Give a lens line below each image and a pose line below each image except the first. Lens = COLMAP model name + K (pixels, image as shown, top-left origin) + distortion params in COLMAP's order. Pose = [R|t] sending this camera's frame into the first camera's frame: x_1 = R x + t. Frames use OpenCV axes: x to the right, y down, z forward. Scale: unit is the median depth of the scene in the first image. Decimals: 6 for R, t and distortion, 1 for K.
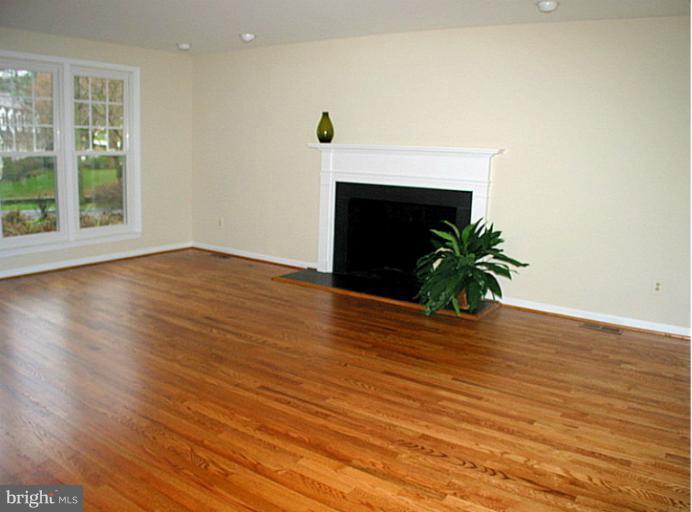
lens RADIAL K [[544.5, 0, 346.0], [0, 544.5, 256.0], [0, 0, 1]] dist [-0.155451, 0.001149]
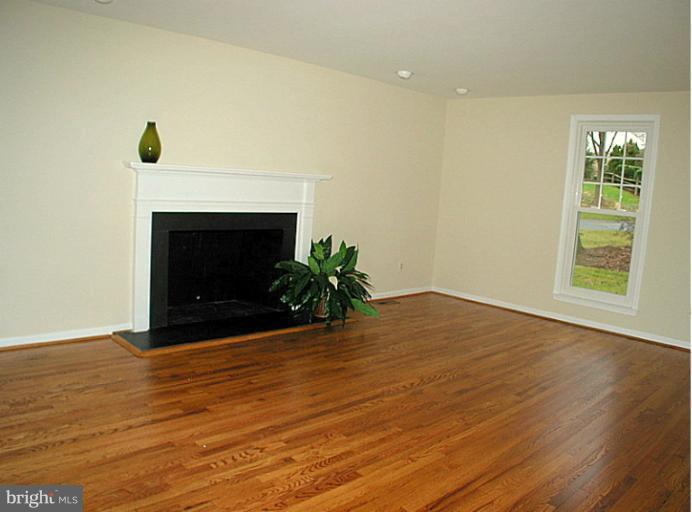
lens RADIAL K [[544.5, 0, 346.0], [0, 544.5, 256.0], [0, 0, 1]] dist [-0.155451, 0.001149]
pose [[0.223261, -0.144275, 0.964022, -0.809659], [0.126718, 0.984889, 0.118051, -0.150443], [-0.966487, 0.095803, 0.238170, 0.643747]]
